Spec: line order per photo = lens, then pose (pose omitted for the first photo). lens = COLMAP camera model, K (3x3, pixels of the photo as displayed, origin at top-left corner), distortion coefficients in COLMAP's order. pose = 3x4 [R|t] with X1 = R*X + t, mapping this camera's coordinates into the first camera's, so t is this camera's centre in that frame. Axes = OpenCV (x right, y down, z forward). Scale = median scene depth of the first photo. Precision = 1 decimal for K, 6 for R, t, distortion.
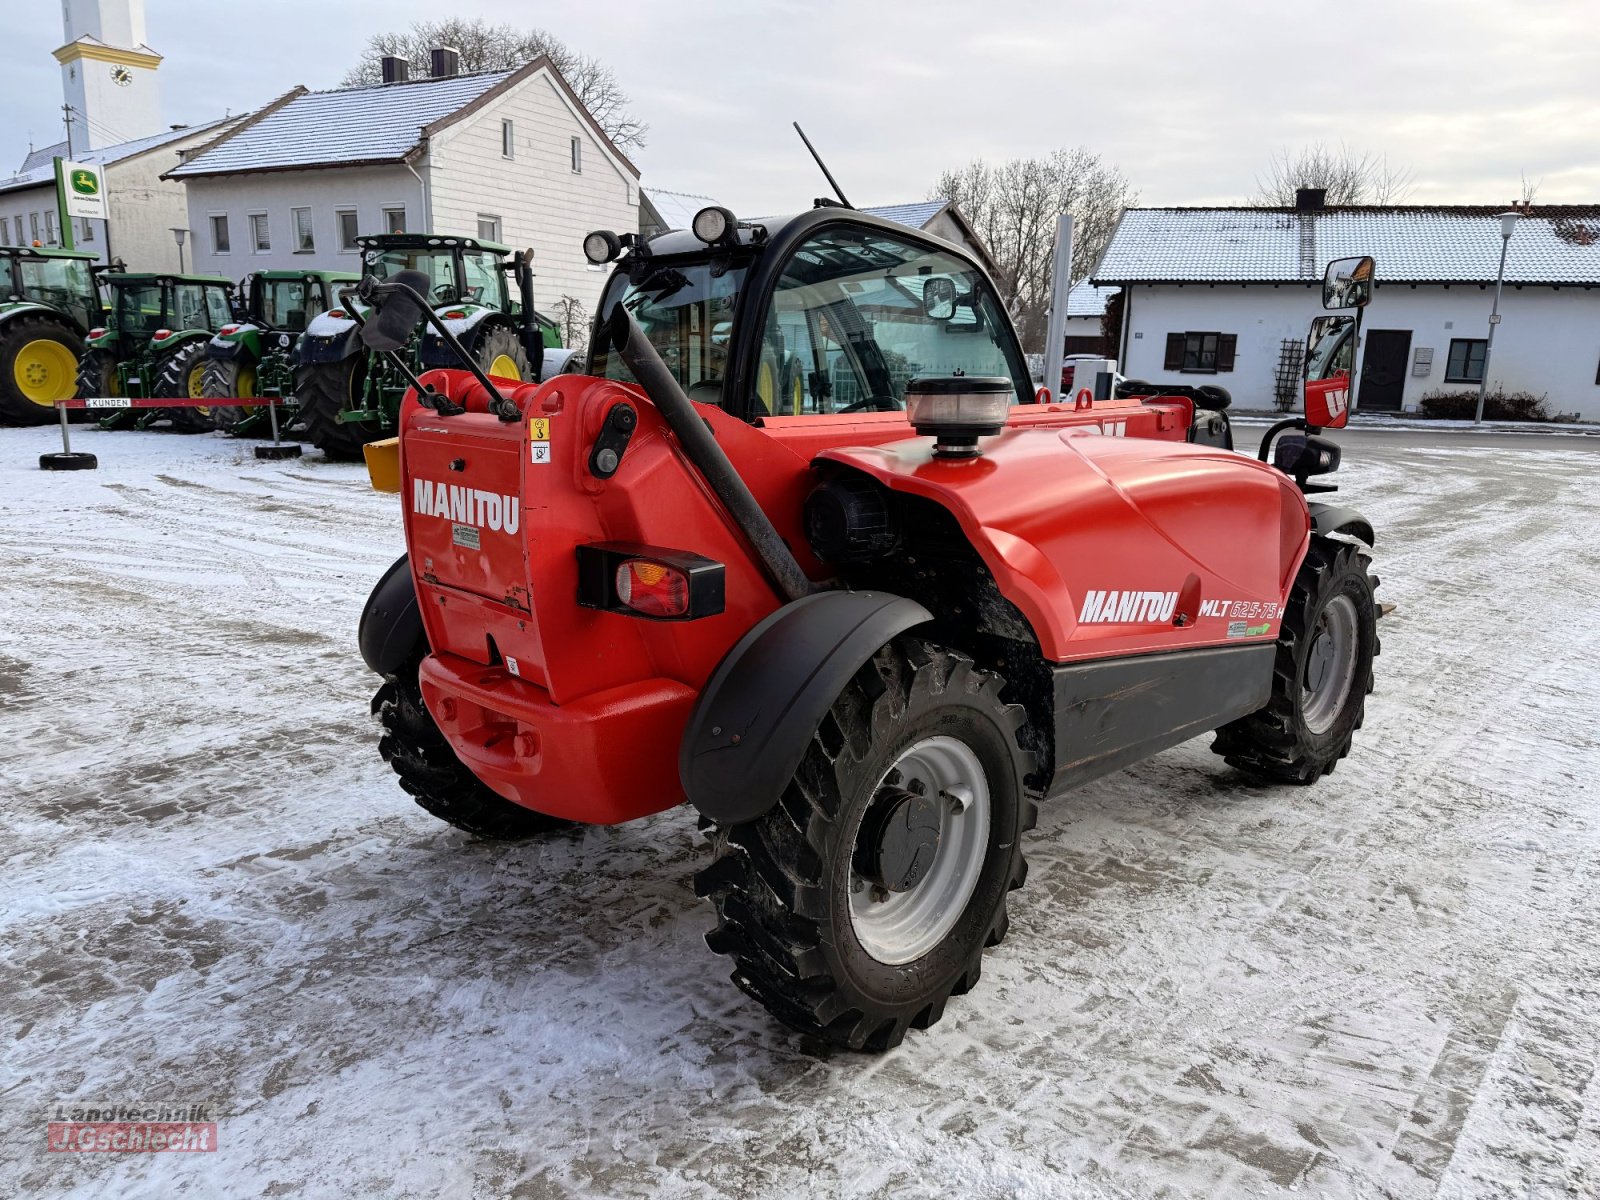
lens RADIAL K [[1131.3, 0, 807.7], [0, 1131.3, 585.9], [0, 0, 1]] dist [0.030160, -0.037806]
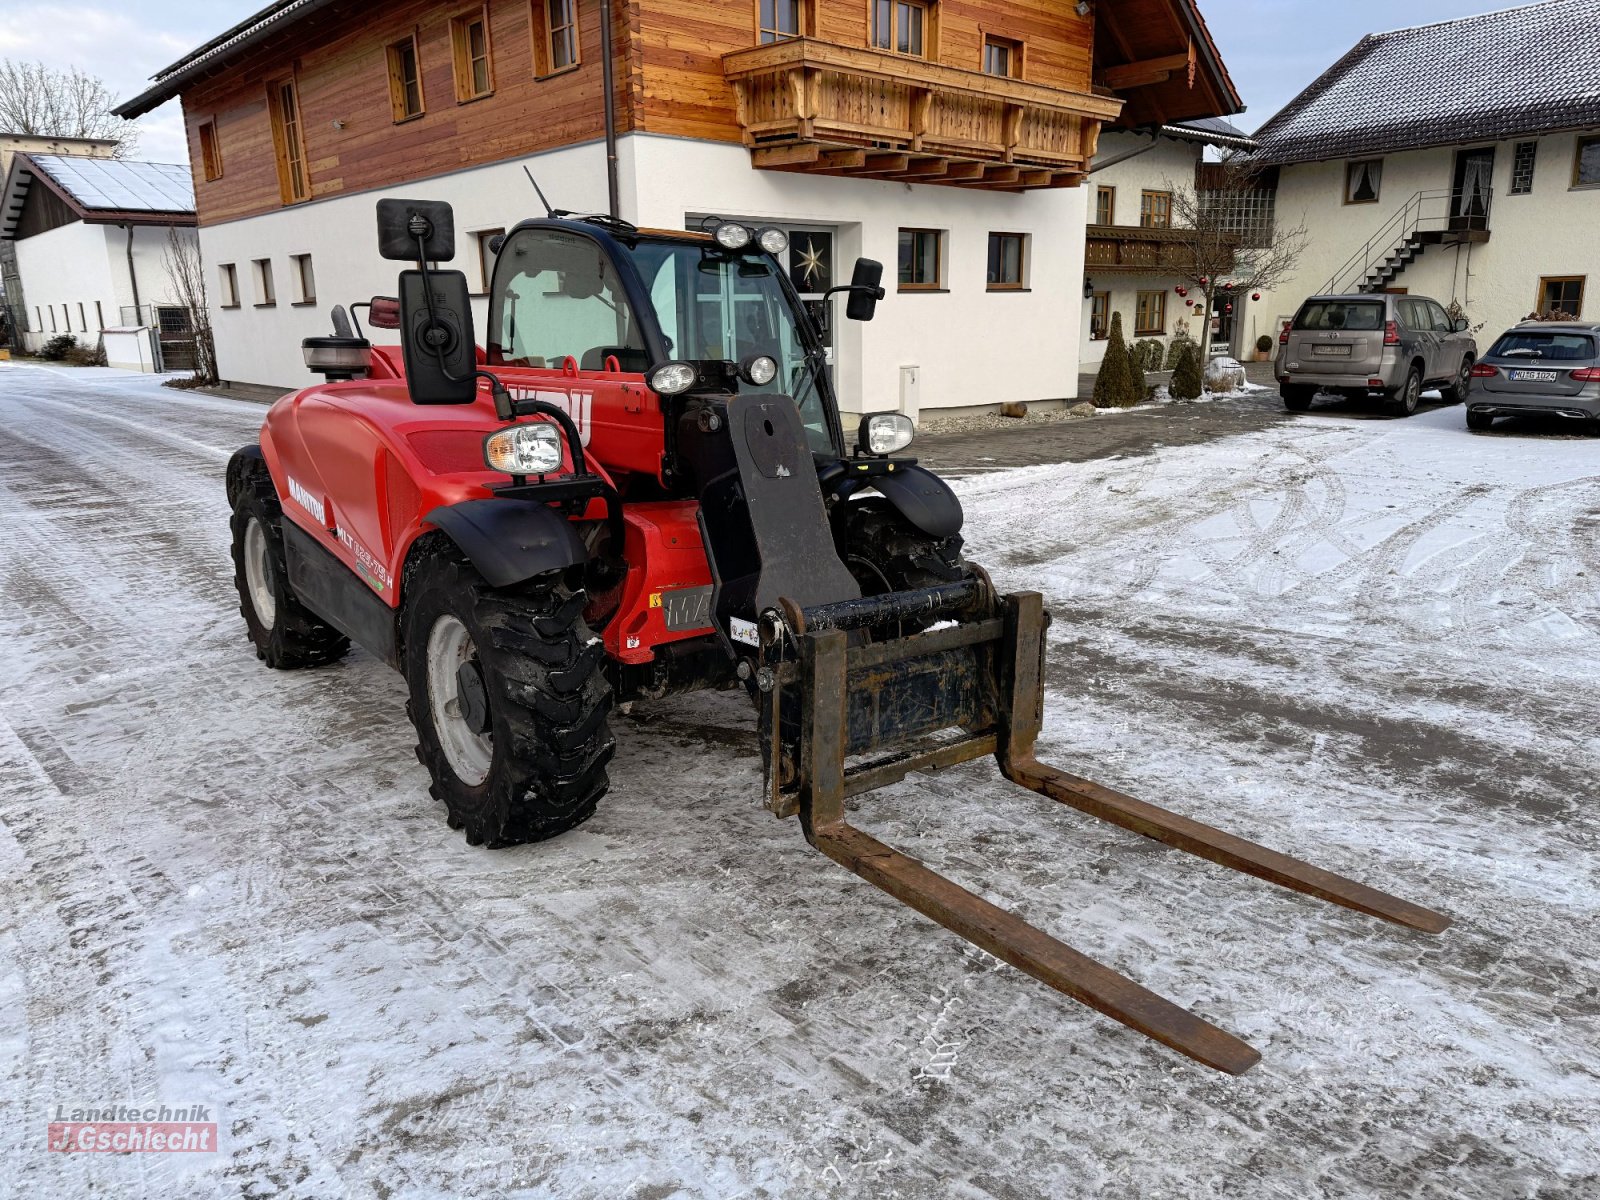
lens RADIAL K [[1125.8, 0, 798.3], [0, 1125.8, 601.1], [0, 0, 1]] dist [0.033156, -0.040378]
pose [[-0.121524, 0.218701, -0.968195, 1.273195], [-0.195639, 0.951012, 0.239376, -0.254735], [0.973117, 0.218507, -0.072784, 1.363273]]
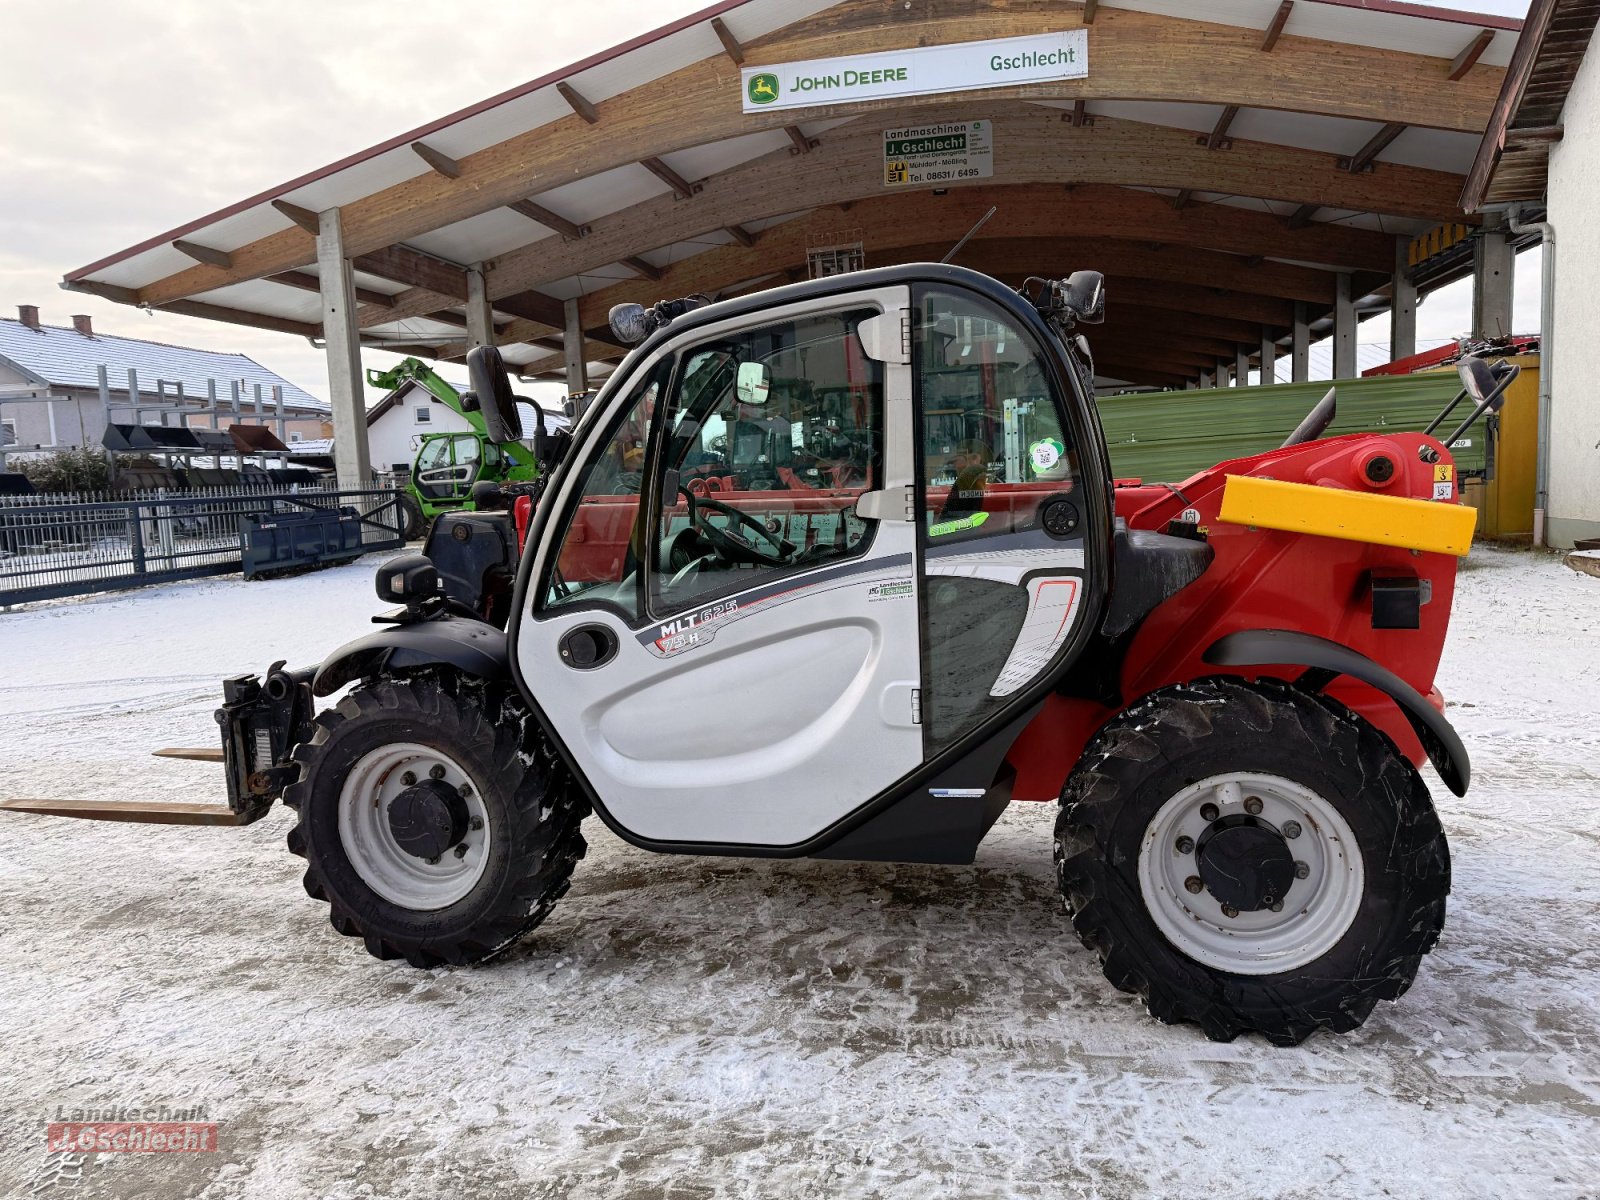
lens RADIAL K [[1119.1, 0, 808.5], [0, 1119.1, 599.4], [0, 0, 1]] dist [0.032653, -0.037998]
pose [[-0.499118, -0.105331, 0.860108, -0.712646], [0.207693, 0.949111, 0.236754, -0.300989], [-0.841276, 0.296806, -0.451842, 1.471577]]
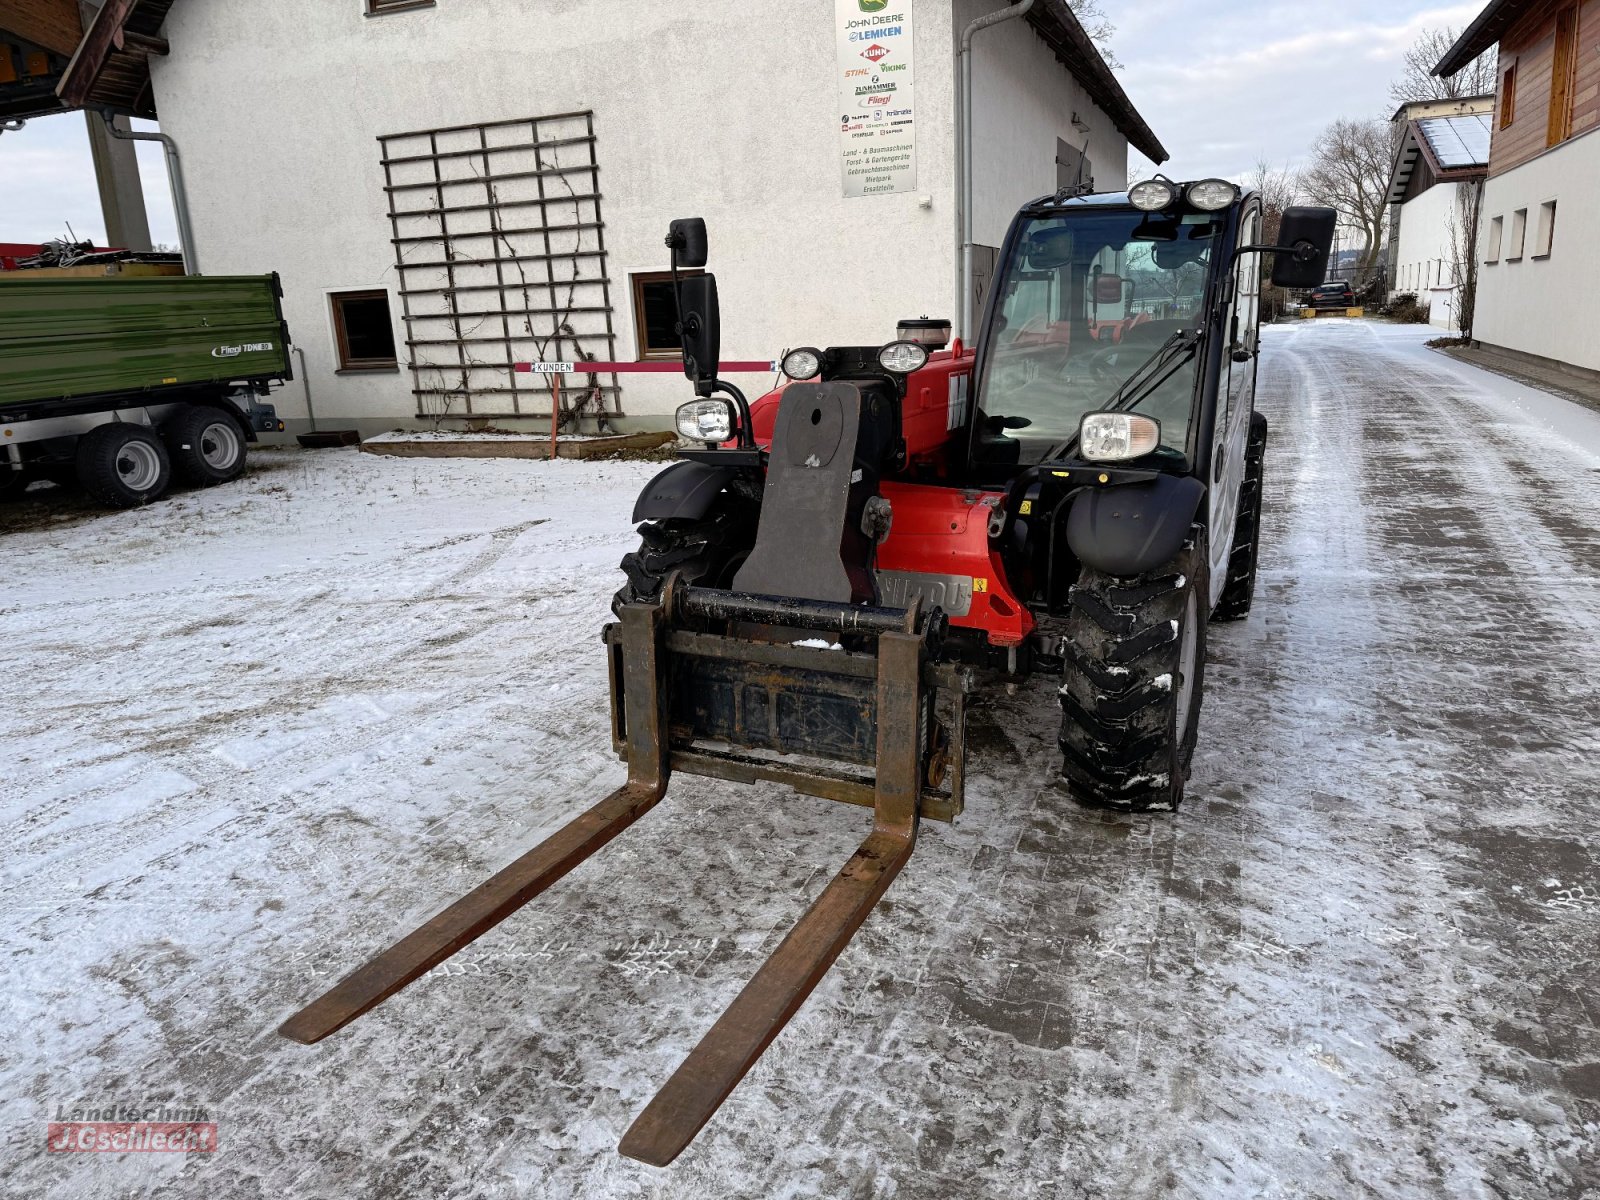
lens RADIAL K [[1123.1, 0, 810.9], [0, 1123.1, 598.9], [0, 0, 1]] dist [0.039697, -0.048502]
pose [[-0.940935, 0.096948, -0.324410, 0.723181], [-0.052297, 0.905019, 0.422144, -0.403935], [0.334524, 0.414176, -0.846494, 2.021589]]
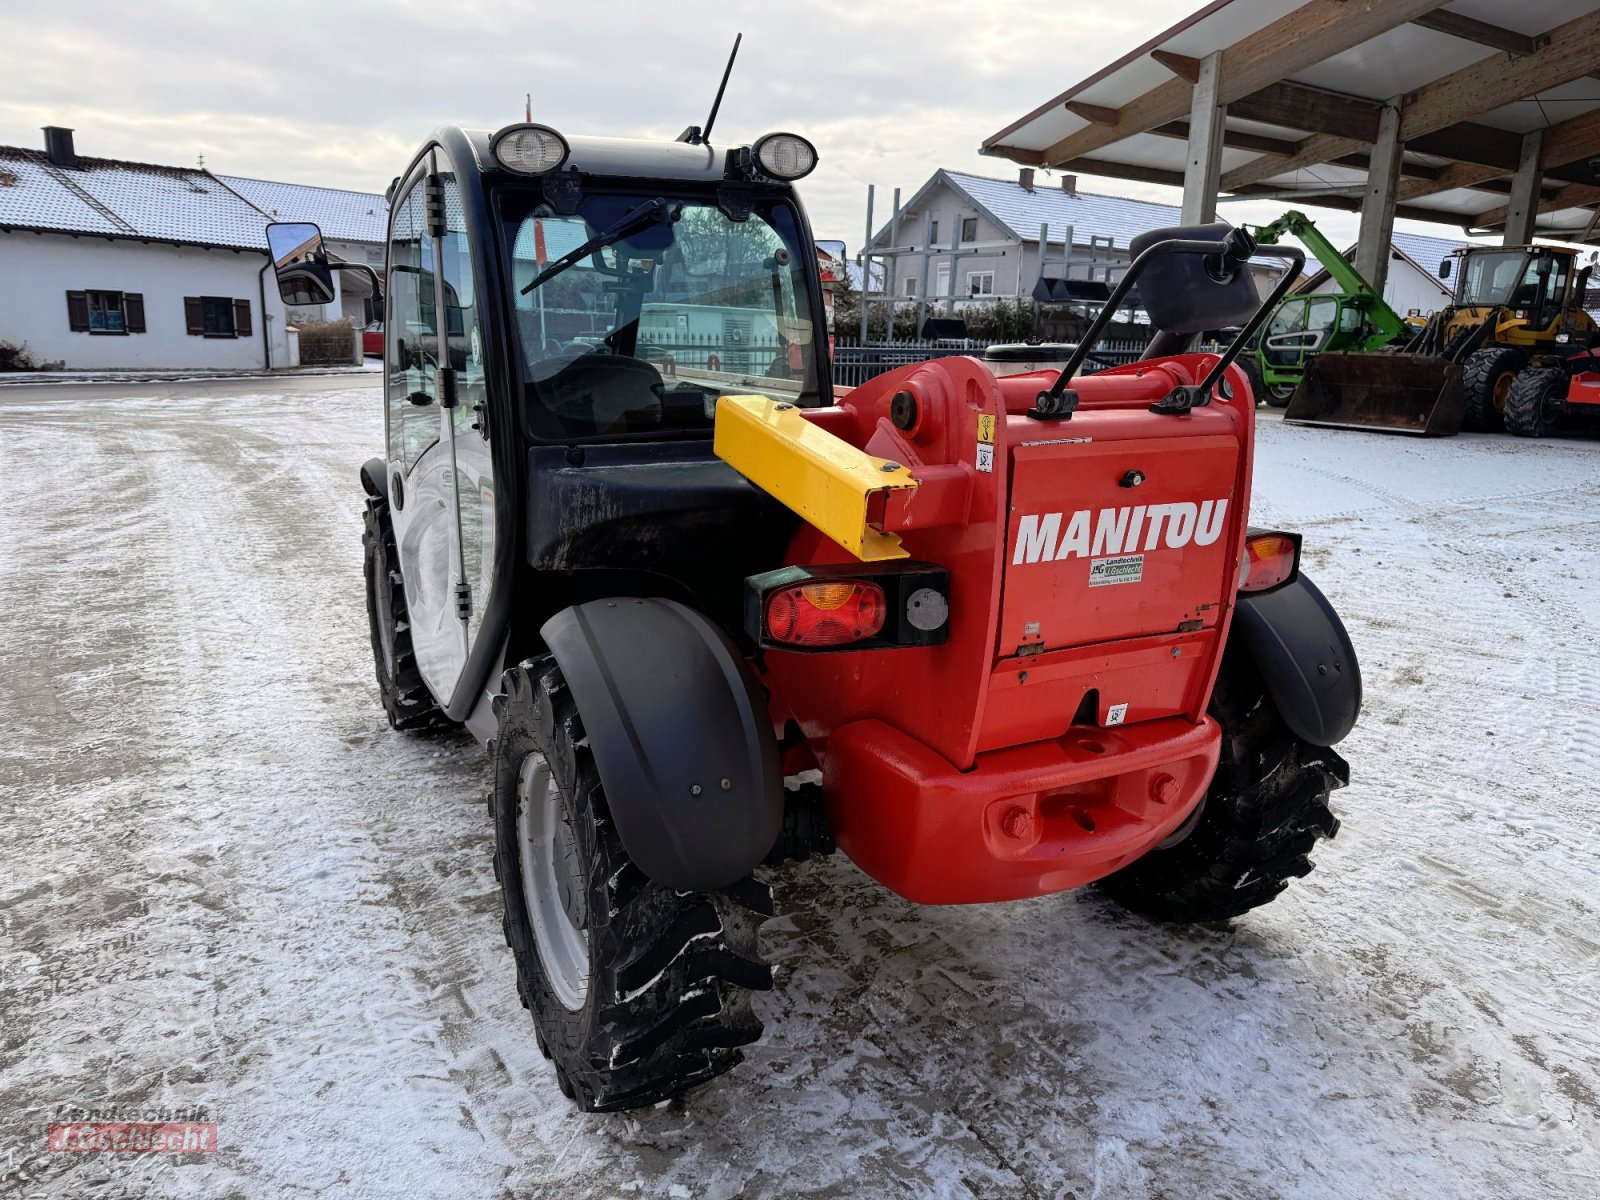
lens RADIAL K [[1123.1, 0, 810.9], [0, 1123.1, 598.9], [0, 0, 1]] dist [0.039697, -0.048502]
pose [[0.295633, -0.234948, 0.925959, -0.730524], [0.180109, 0.965610, 0.187505, -0.139921], [-0.938170, 0.111341, 0.327782, 0.638996]]
